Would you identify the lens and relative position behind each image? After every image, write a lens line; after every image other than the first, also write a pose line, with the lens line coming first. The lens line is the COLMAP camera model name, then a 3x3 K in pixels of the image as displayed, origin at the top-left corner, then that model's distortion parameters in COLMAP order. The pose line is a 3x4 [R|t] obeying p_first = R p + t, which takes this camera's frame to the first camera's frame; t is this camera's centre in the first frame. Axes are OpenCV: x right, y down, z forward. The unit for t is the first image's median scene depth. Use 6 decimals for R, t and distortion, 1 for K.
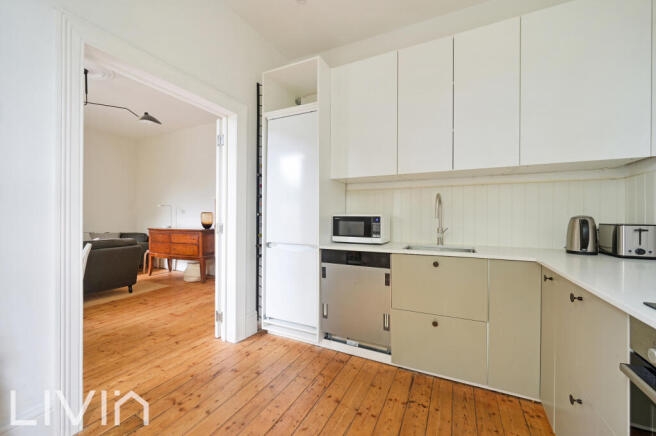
lens RADIAL K [[262.8, 0, 328.0], [0, 262.8, 218.0], [0, 0, 1]] dist [-0.000270, 0.000047]
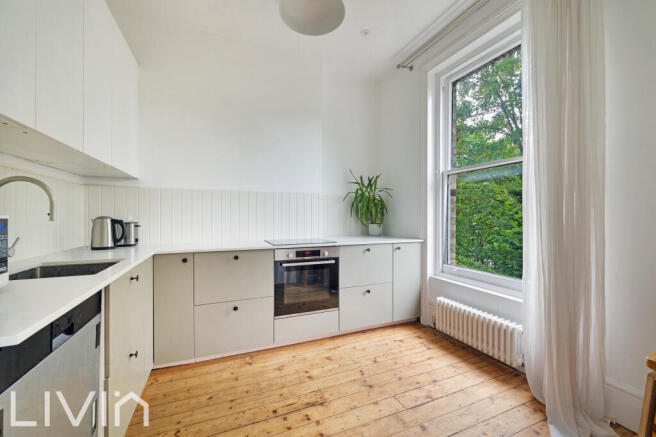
lens RADIAL K [[262.8, 0, 328.0], [0, 262.8, 218.5], [0, 0, 1]] dist [-0.000270, 0.000047]
pose [[-0.757827, -0.010571, 0.652369, -0.481562], [-0.005169, 0.999935, 0.010199, -0.013708], [-0.652435, 0.004357, -0.757833, 1.091329]]
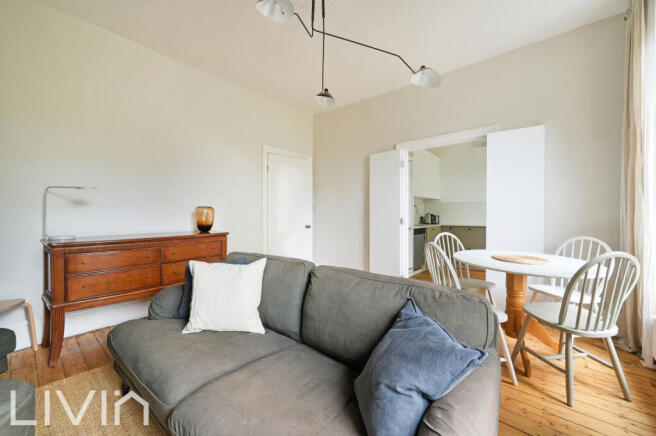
lens RADIAL K [[262.8, 0, 328.0], [0, 262.8, 218.0], [0, 0, 1]] dist [-0.000270, 0.000047]
pose [[0.245991, -0.017127, 0.969121, -2.506839], [0.004752, 0.999853, 0.016463, -0.009207], [-0.969260, 0.000556, 0.246037, 1.279761]]
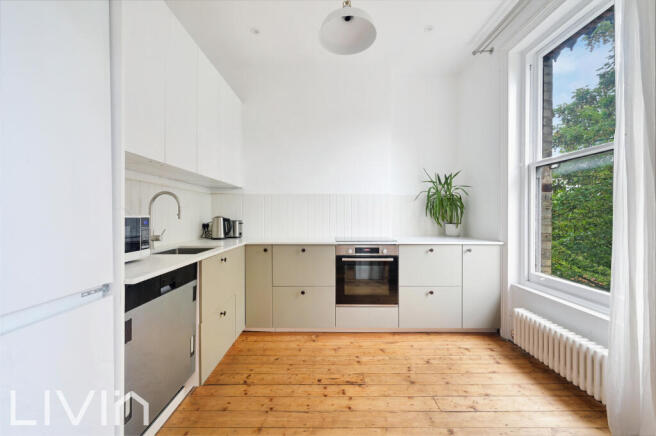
lens RADIAL K [[259.2, 0, 330.5], [0, 259.2, 218.7], [0, 0, 1]] dist [-0.000189, 0.000014]
pose [[-0.446297, -0.014337, 0.894770, -0.691469], [-0.003360, 0.999891, 0.014345, -0.014944], [-0.894879, 0.003396, -0.446297, 0.972466]]
